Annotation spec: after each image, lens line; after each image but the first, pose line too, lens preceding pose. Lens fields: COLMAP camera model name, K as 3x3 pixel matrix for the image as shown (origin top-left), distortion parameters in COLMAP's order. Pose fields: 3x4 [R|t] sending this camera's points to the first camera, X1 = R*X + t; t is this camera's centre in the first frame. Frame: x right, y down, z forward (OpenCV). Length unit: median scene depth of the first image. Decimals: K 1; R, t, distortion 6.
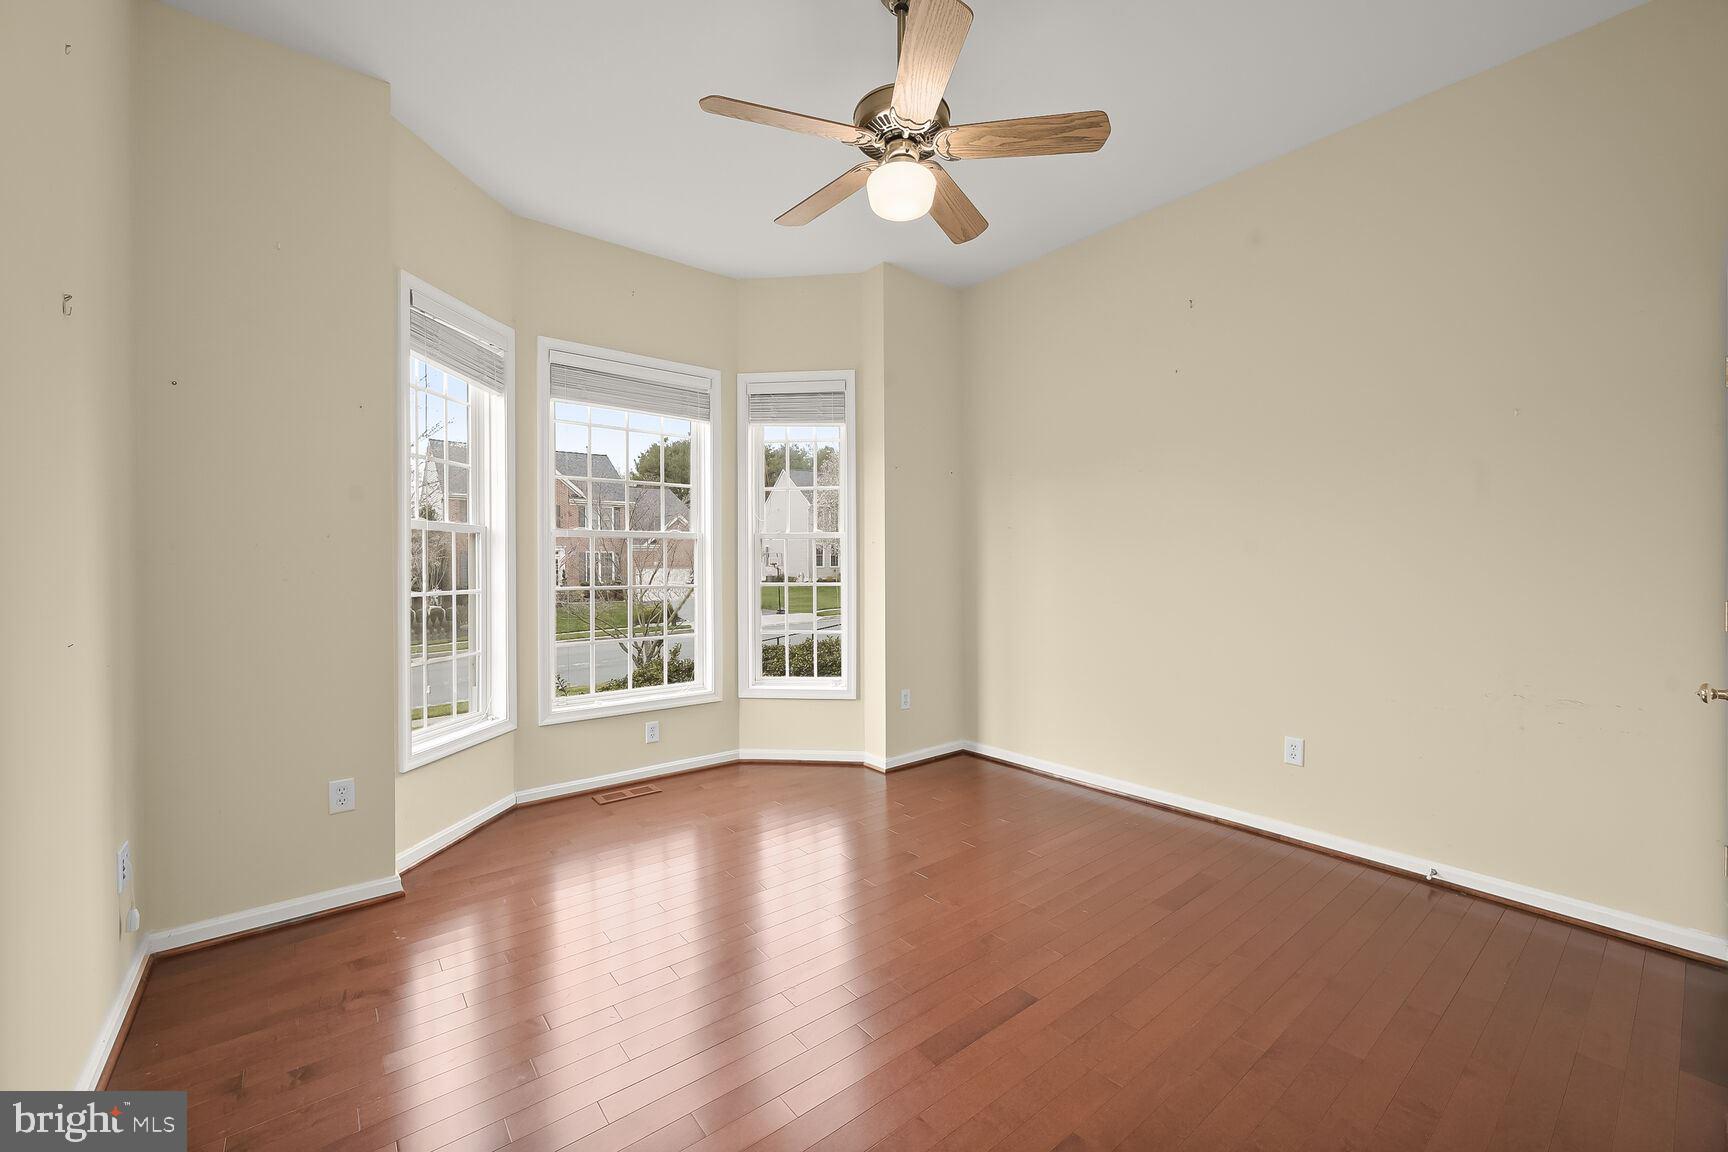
lens RADIAL K [[691.4, 0, 872.6], [0, 691.4, 561.7], [0, 0, 1]] dist [0.000074, -0.000240]
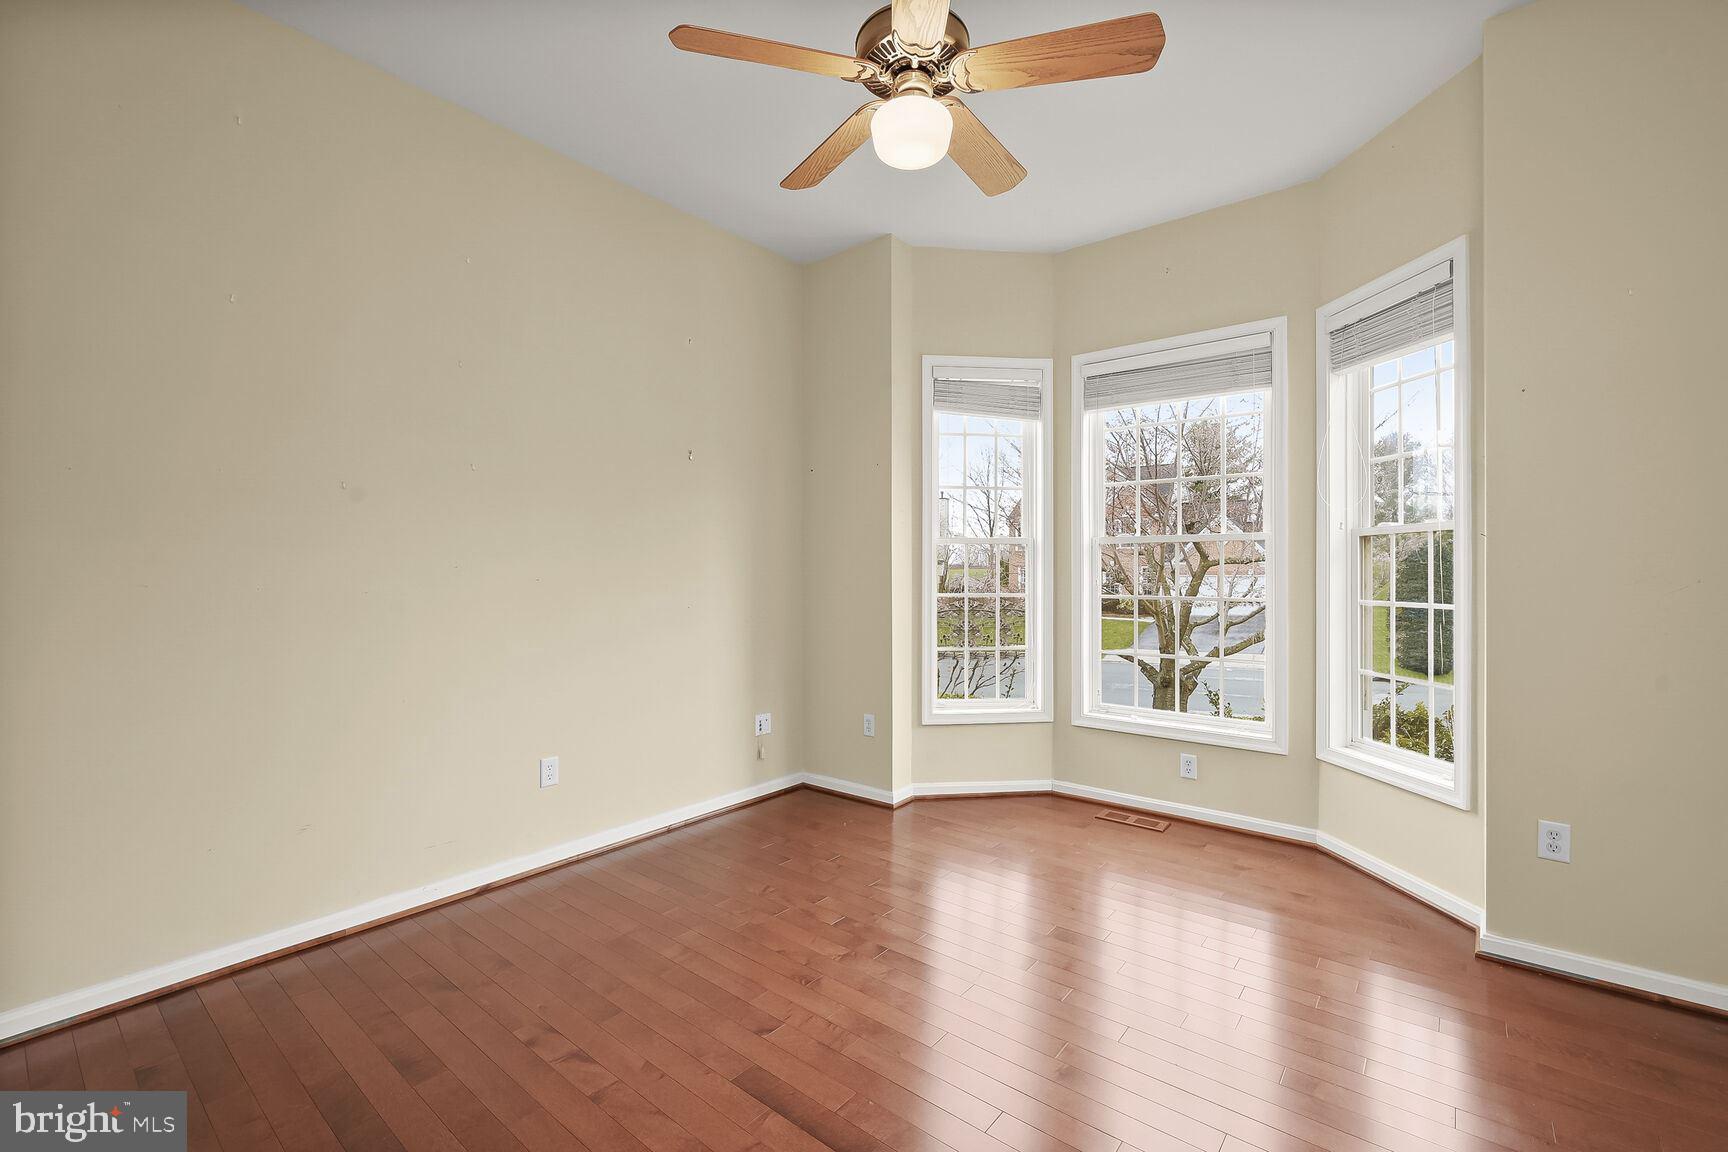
lens RADIAL K [[739.9, 0, 870.9], [0, 739.9, 564.1], [0, 0, 1]] dist [-0.001303, -0.000207]
pose [[0.201175, -0.006587, -0.979533, 0.553370], [0.000723, 0.999978, -0.006576, -0.000796], [0.979555, 0.000615, 0.201175, 0.461784]]
